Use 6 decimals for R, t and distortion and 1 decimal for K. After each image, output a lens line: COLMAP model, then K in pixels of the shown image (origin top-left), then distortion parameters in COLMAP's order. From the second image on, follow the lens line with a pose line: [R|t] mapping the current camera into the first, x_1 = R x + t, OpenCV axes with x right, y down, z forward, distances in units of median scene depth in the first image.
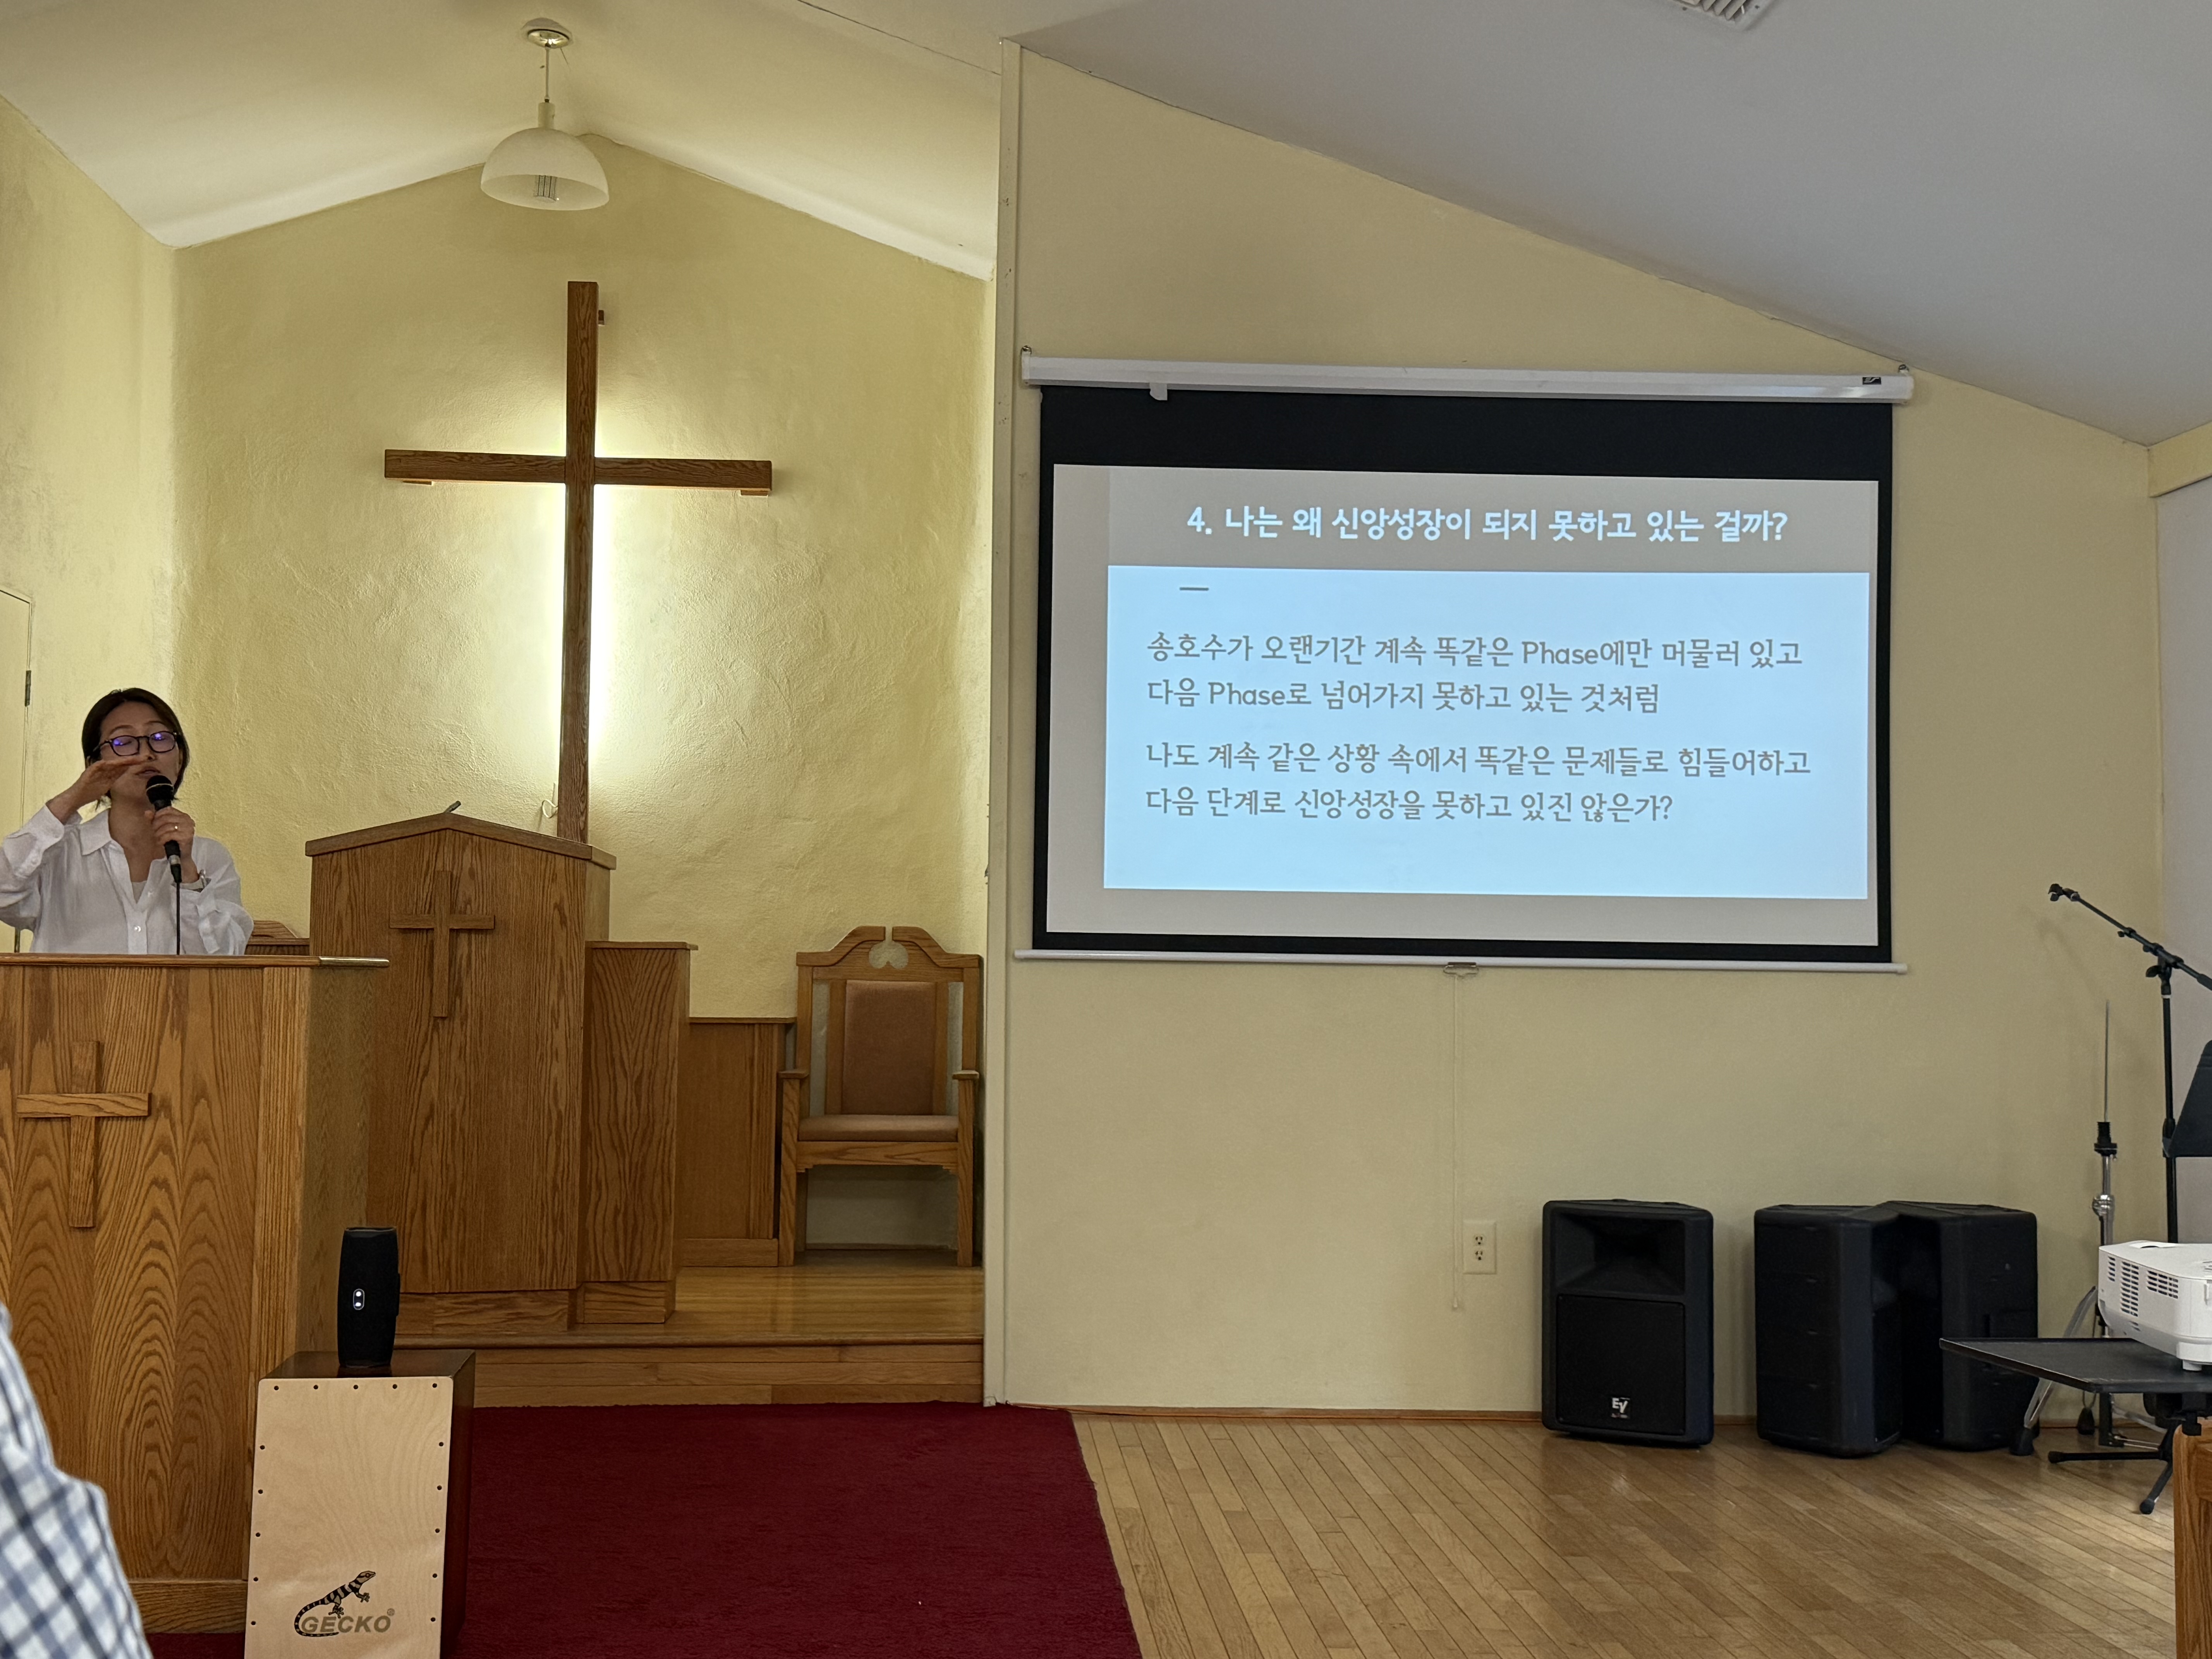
lens RADIAL K [[2558.8, 0, 1111.0], [0, 2558.8, 830.8], [0, 0, 1]] dist [0.101313, -0.045090]
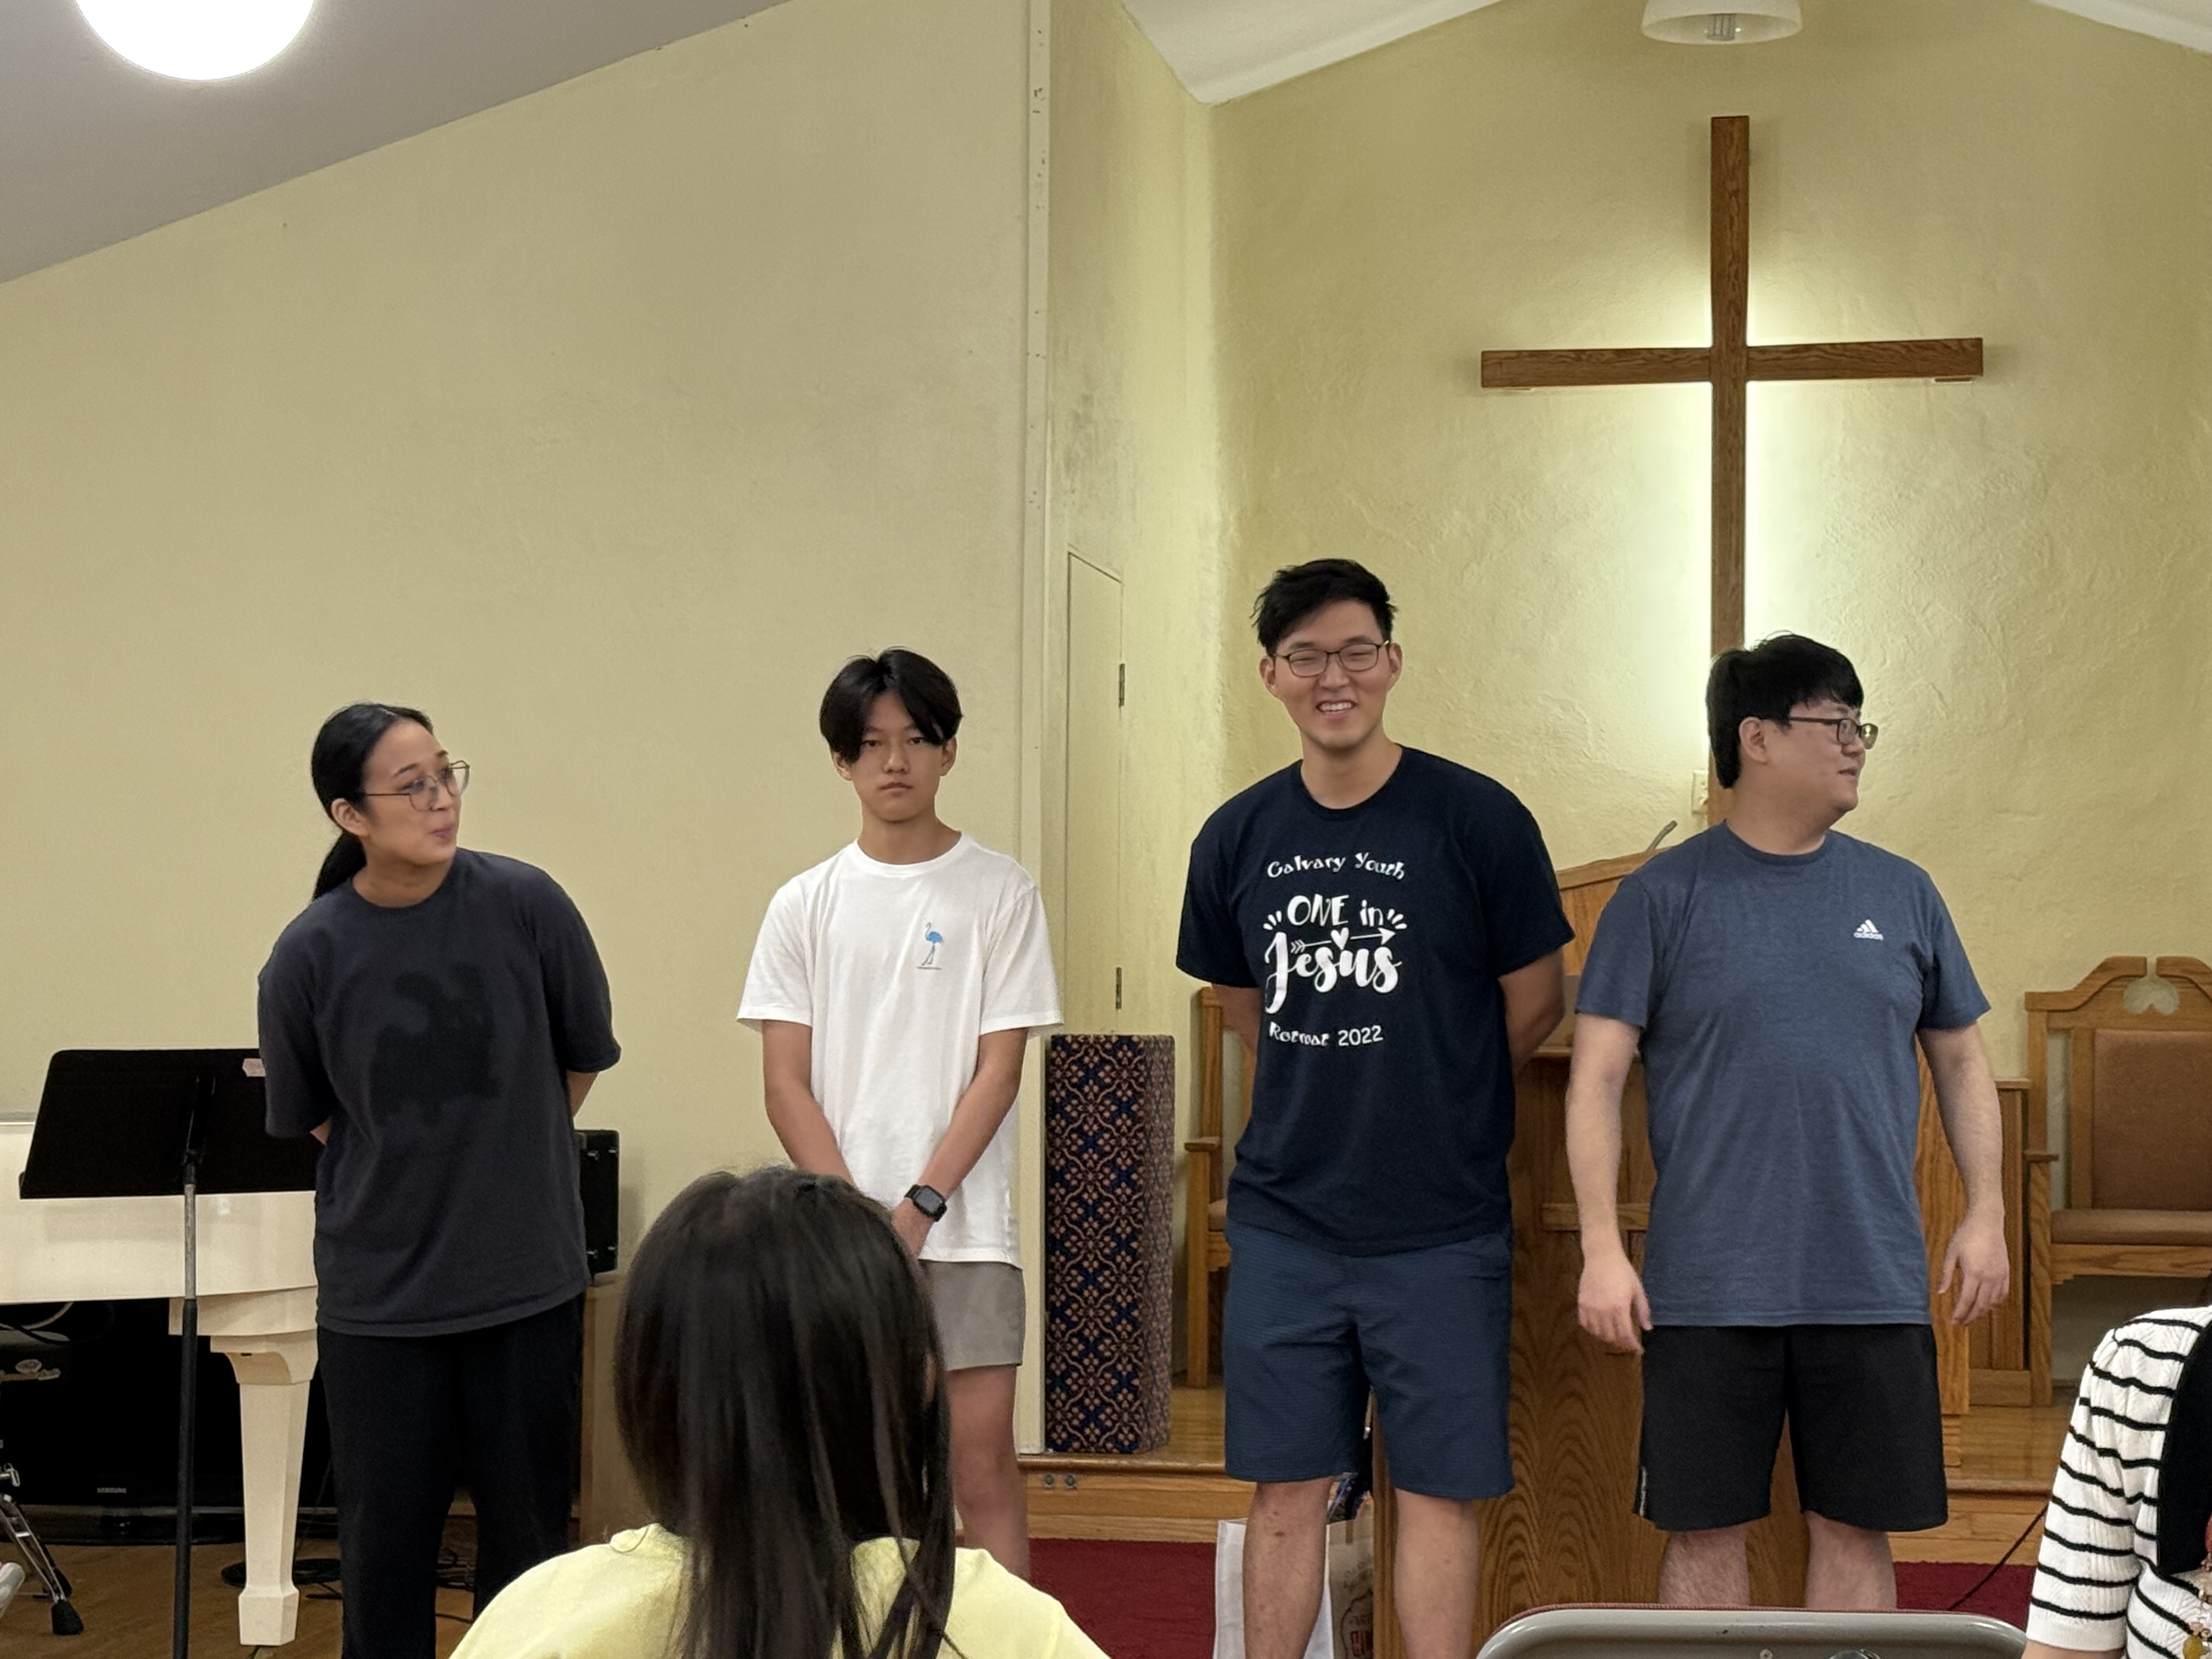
lens RADIAL K [[4261.5, 0, 1167.3], [0, 4261.5, 842.1], [0, 0, 1]] dist [0.147640, -0.034595]
pose [[0.974341, -0.015112, -0.224569, -0.084911], [0.021309, 0.999455, 0.025198, -0.033553], [0.224066, -0.029337, 0.974132, -0.277709]]
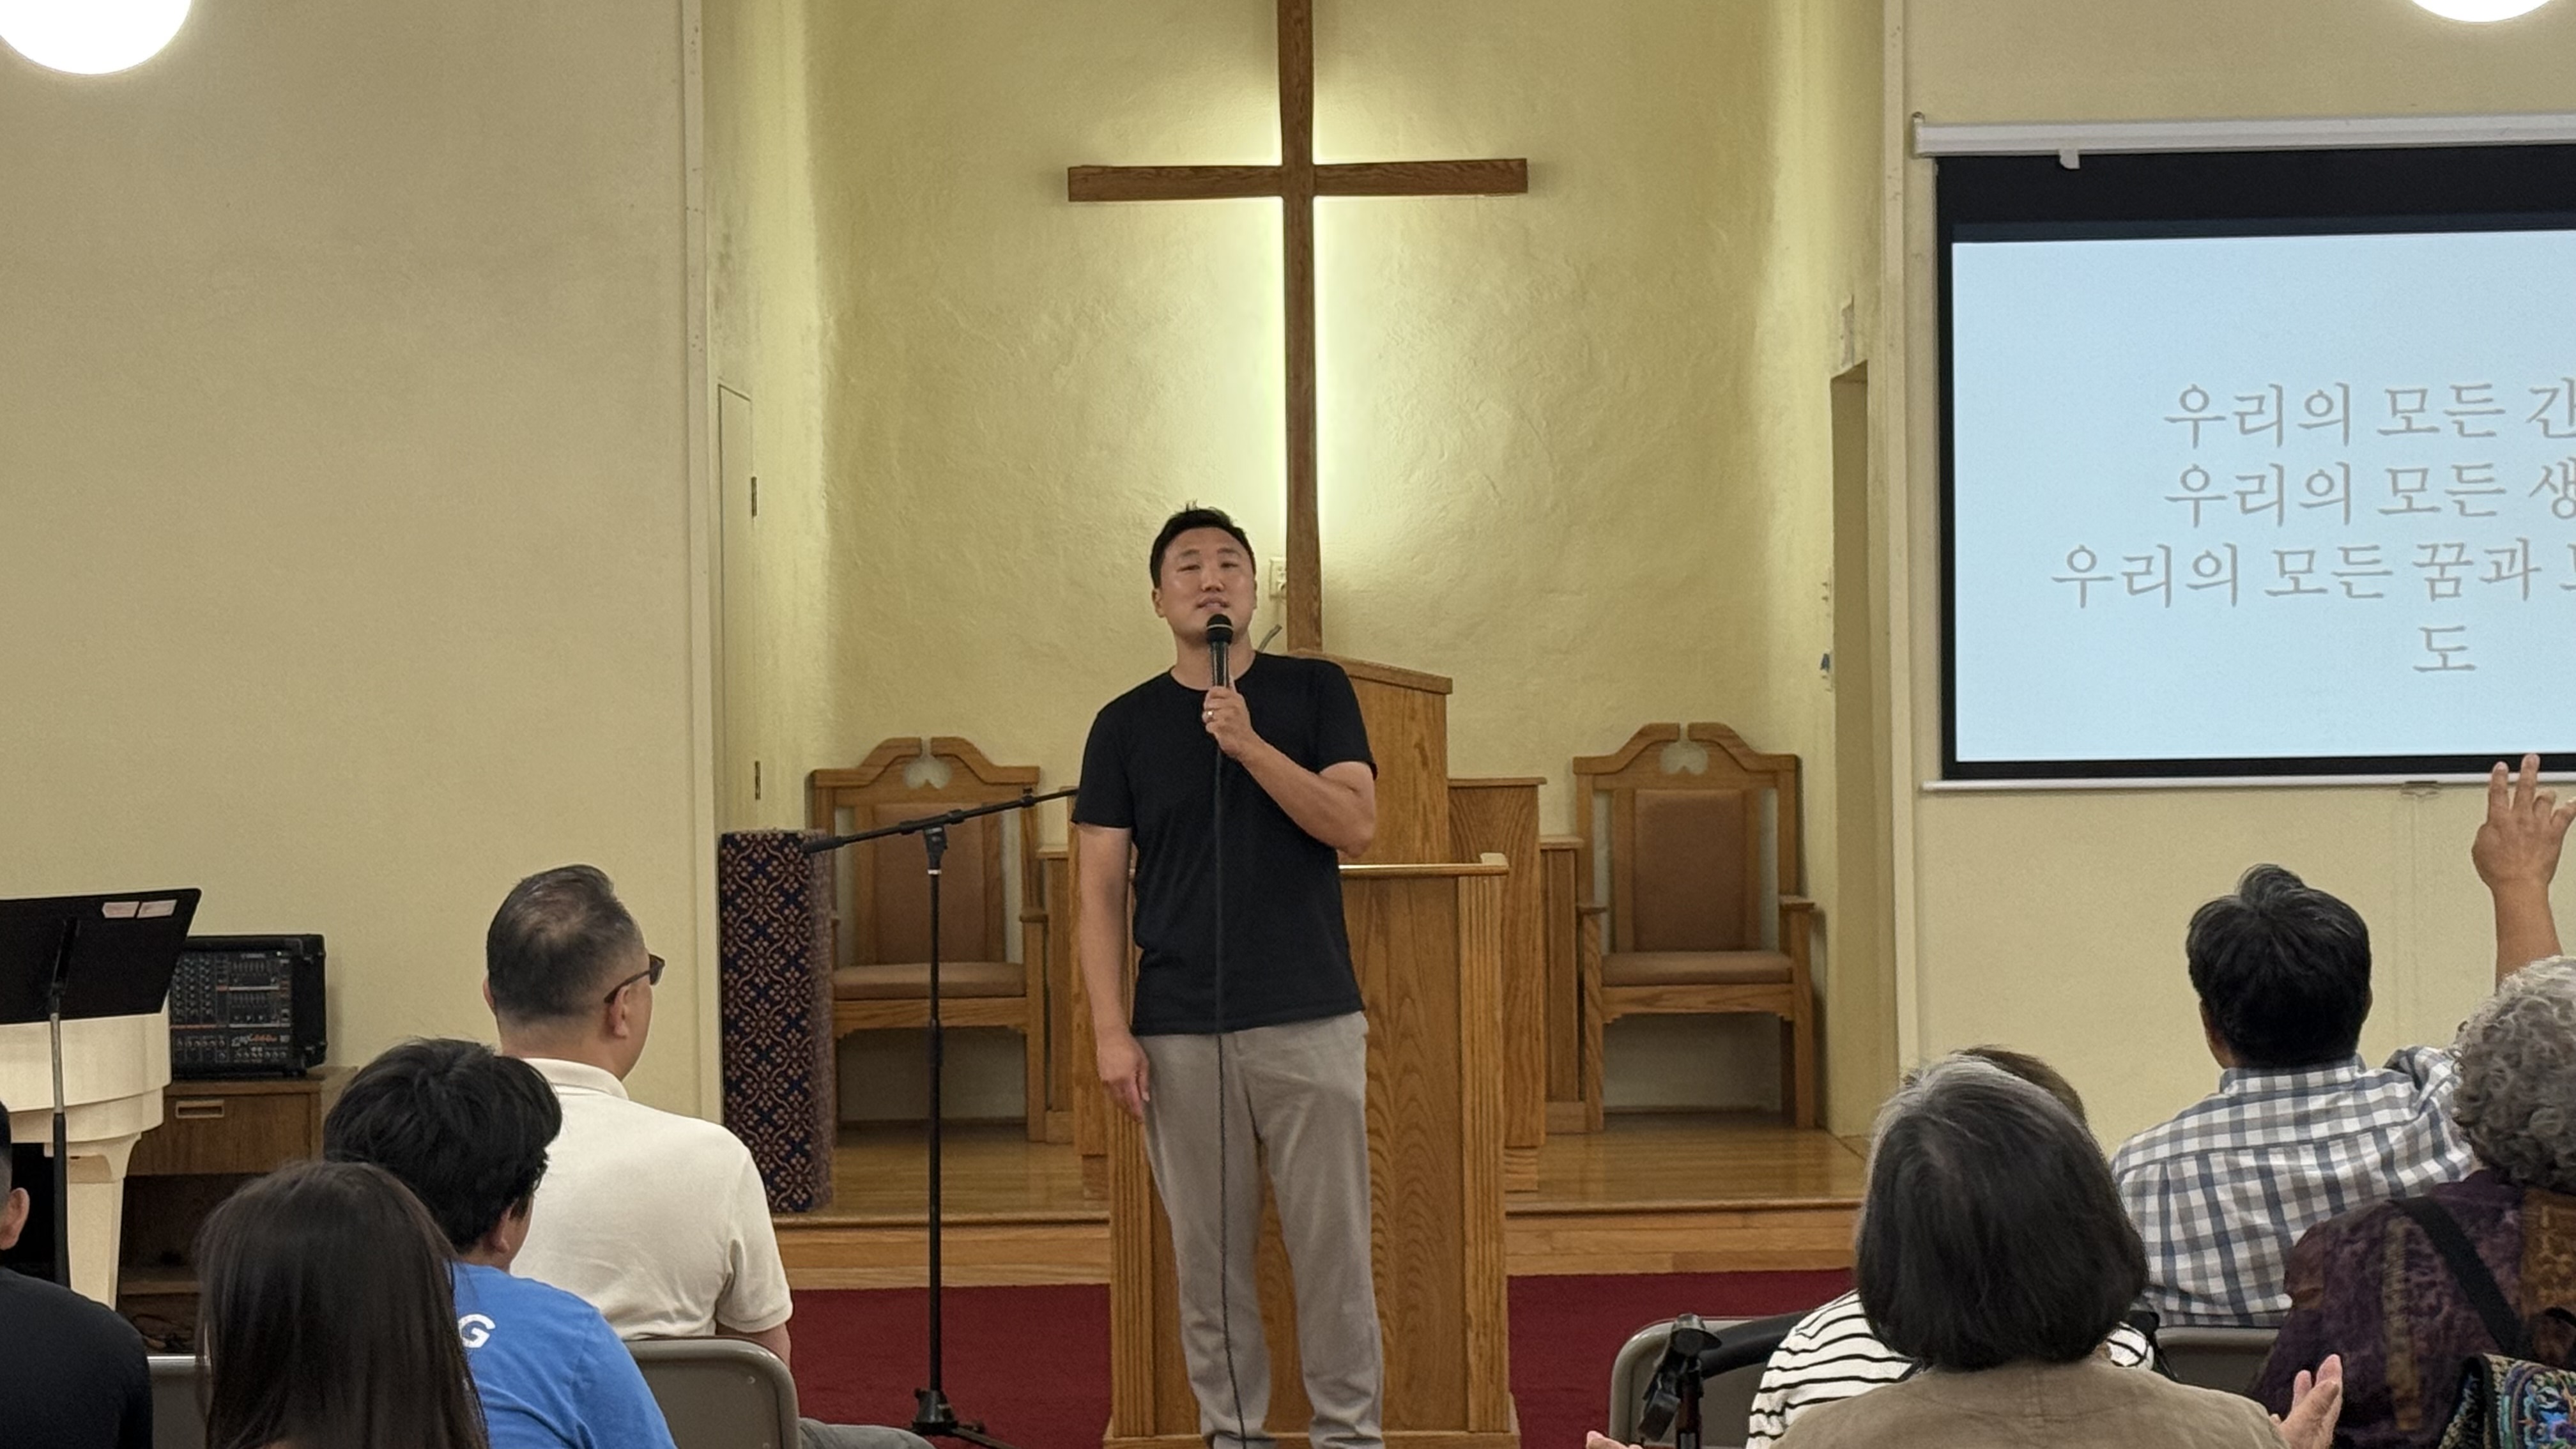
lens RADIAL K [[4777.0, 0, 1288.0], [0, 4777.0, 724.5], [0, 0, 1]] dist [0.121942, -0.014378]
pose [[0.997322, -0.027122, -0.067927, -0.109468], [0.032293, 0.996567, 0.076228, -0.083037], [0.065626, -0.078217, 0.994774, -0.531734]]
